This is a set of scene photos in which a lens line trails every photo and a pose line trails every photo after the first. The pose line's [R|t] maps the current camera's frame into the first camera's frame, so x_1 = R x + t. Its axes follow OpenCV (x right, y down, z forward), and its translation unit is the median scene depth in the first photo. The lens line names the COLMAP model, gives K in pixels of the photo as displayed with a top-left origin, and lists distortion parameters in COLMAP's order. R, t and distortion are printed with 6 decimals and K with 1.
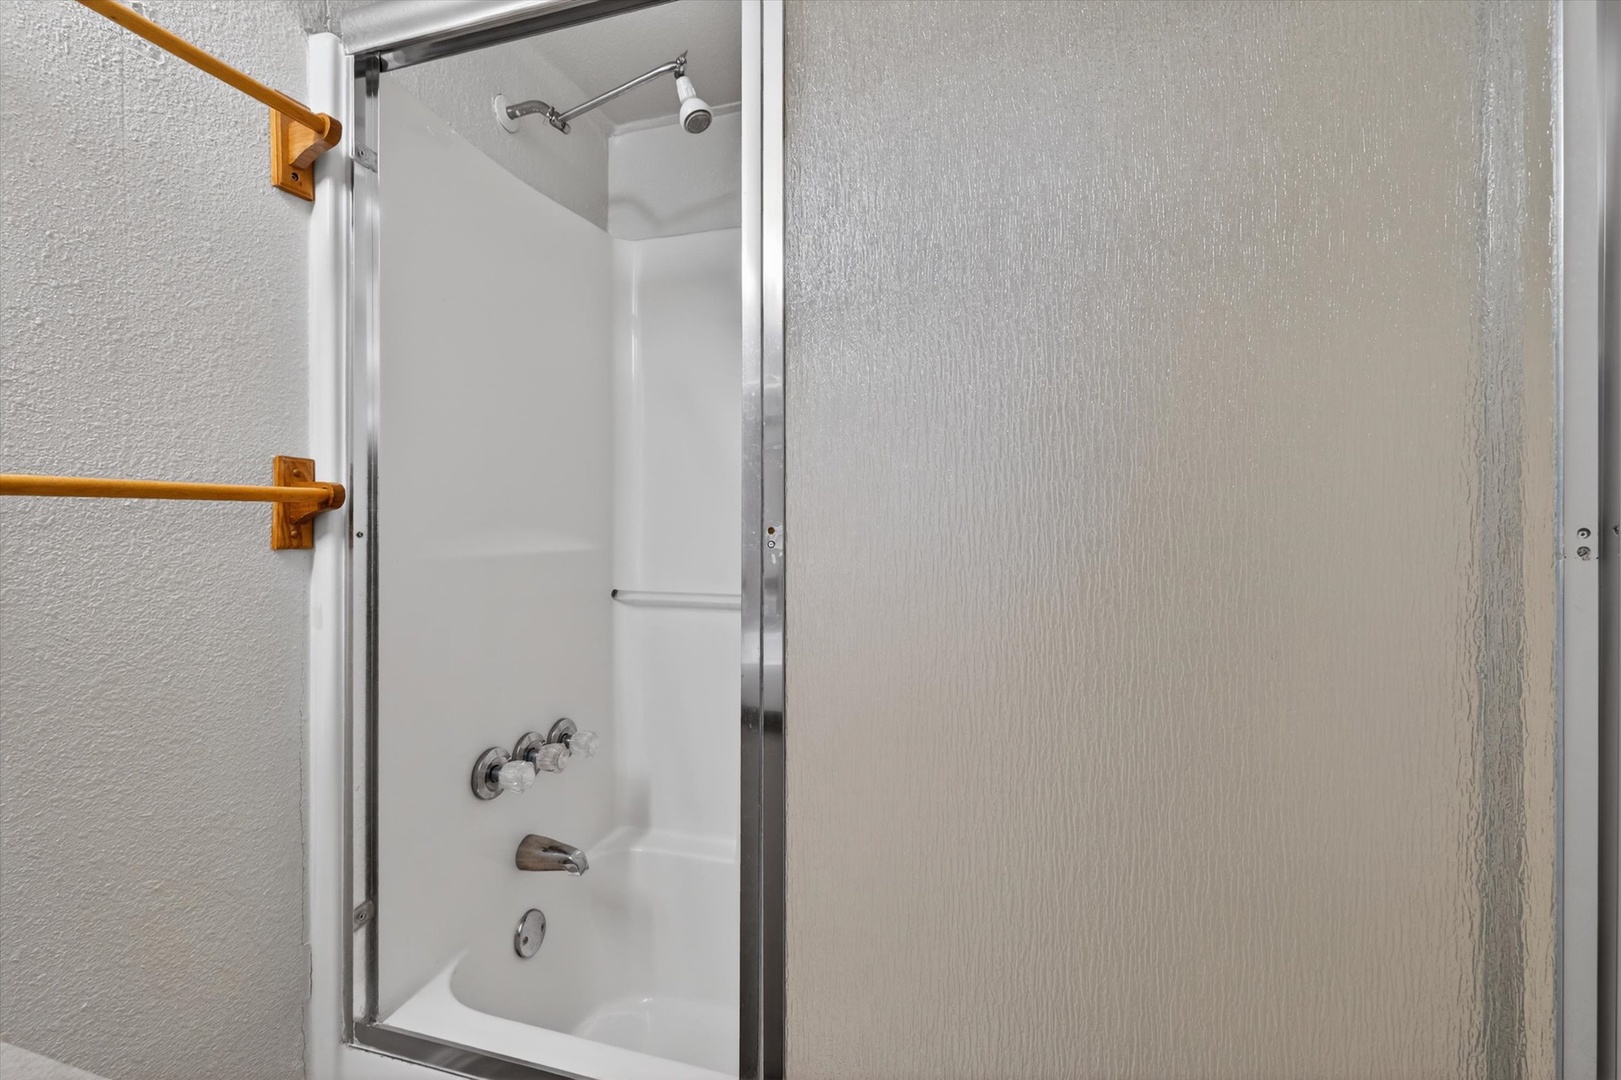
lens RADIAL K [[676.1, 0, 810.3], [0, 676.1, 529.5], [0, 0, 1]] dist [-0.000074, 0.000624]
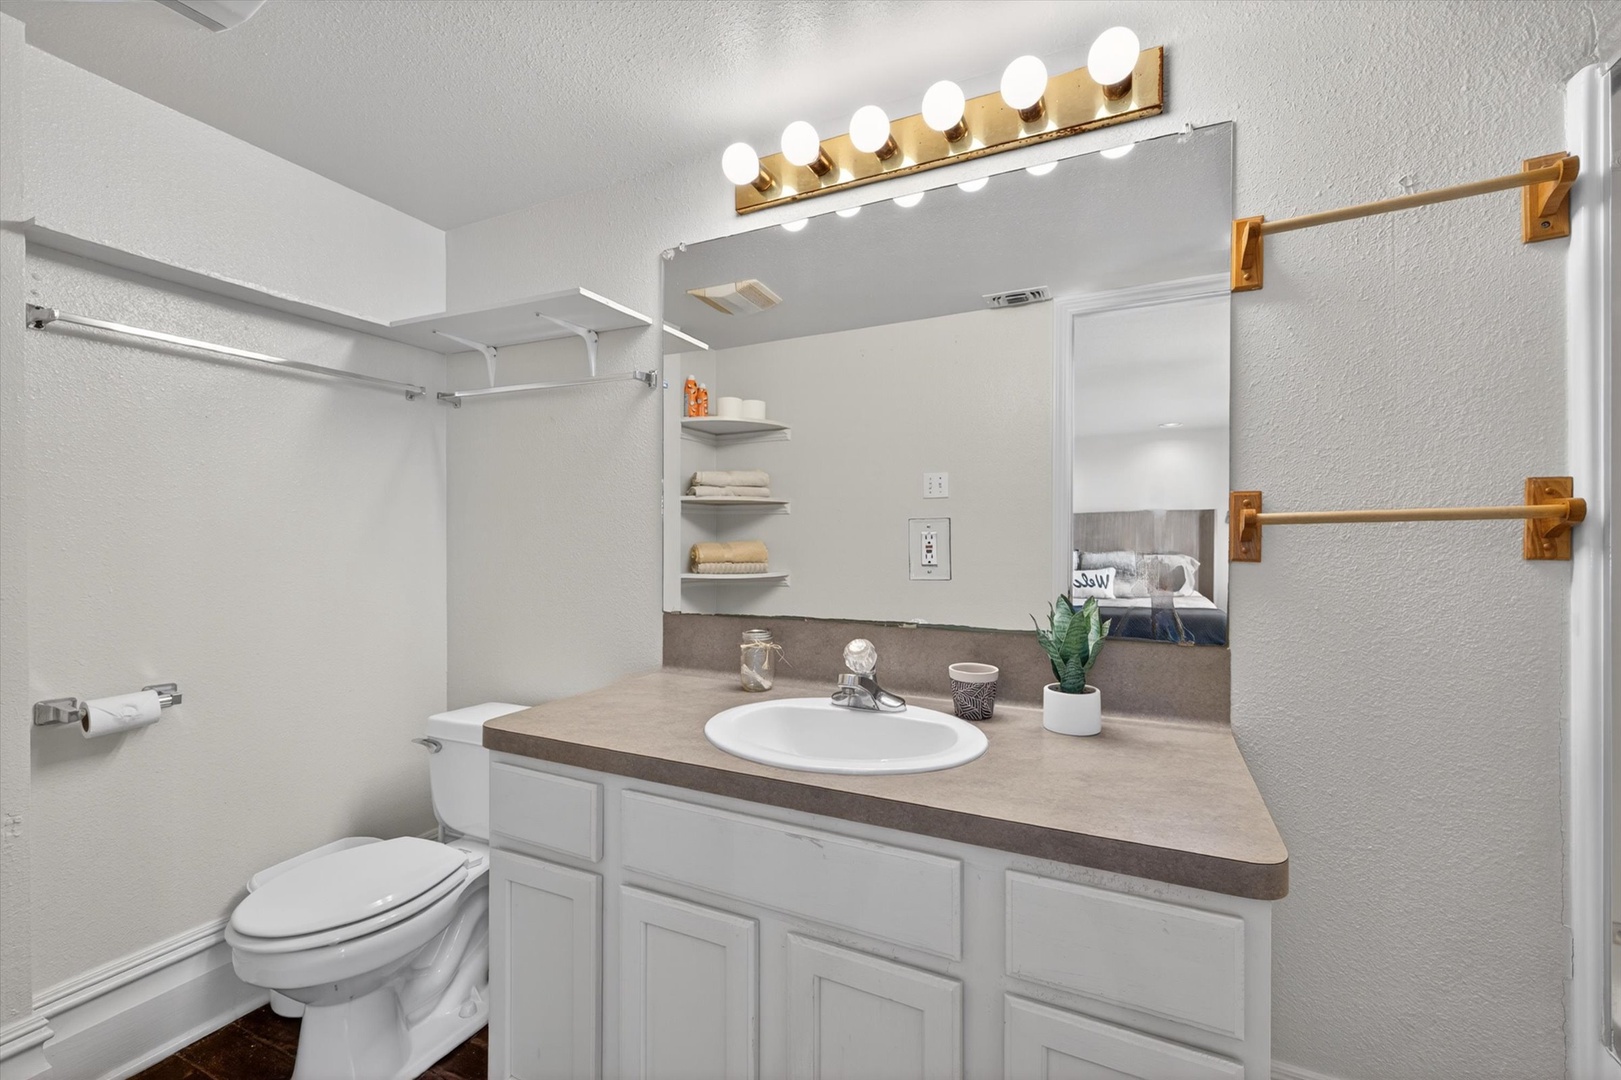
lens RADIAL K [[676.1, 0, 814.8], [0, 676.1, 539.5], [0, 0, 1]] dist [-0.000074, 0.000624]
pose [[-0.158380, 0.002268, -0.987376, 0.525068], [0.006114, 0.999980, 0.001316, -0.013283], [0.987359, -0.005829, -0.158391, -0.010301]]
